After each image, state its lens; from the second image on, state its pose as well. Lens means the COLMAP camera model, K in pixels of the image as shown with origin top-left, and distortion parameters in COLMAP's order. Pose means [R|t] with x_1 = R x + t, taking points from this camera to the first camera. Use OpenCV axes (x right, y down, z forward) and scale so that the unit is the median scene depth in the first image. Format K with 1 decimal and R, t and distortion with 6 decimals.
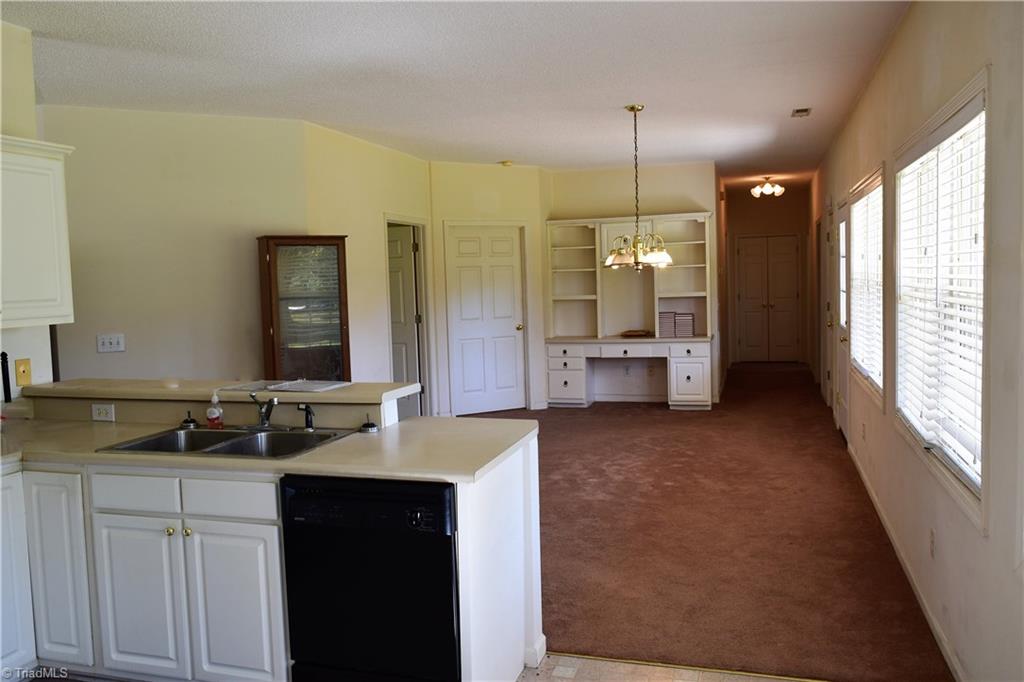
lens RADIAL K [[809.8, 0, 509.8], [0, 809.8, 333.8], [0, 0, 1]] dist [-0.022197, 0.009090]
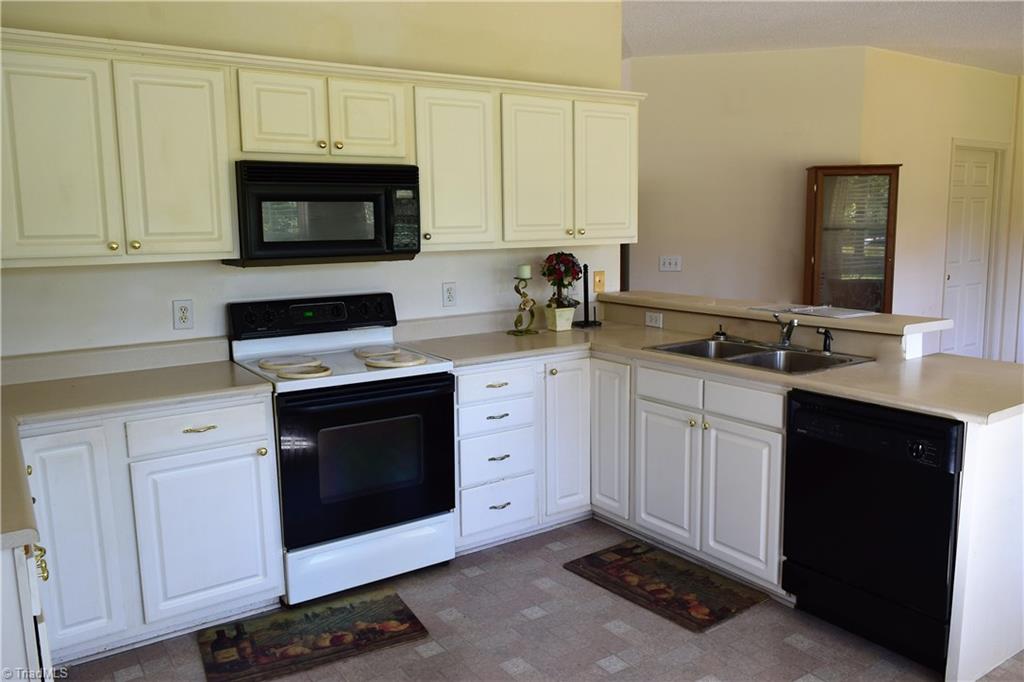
lens RADIAL K [[809.8, 0, 515.9], [0, 809.8, 341.9], [0, 0, 1]] dist [-0.022197, 0.009090]
pose [[0.778674, 0.108181, -0.618032, 0.083969], [-0.051397, 0.992711, 0.109008, 0.010874], [0.625320, -0.053117, 0.778559, -0.065111]]
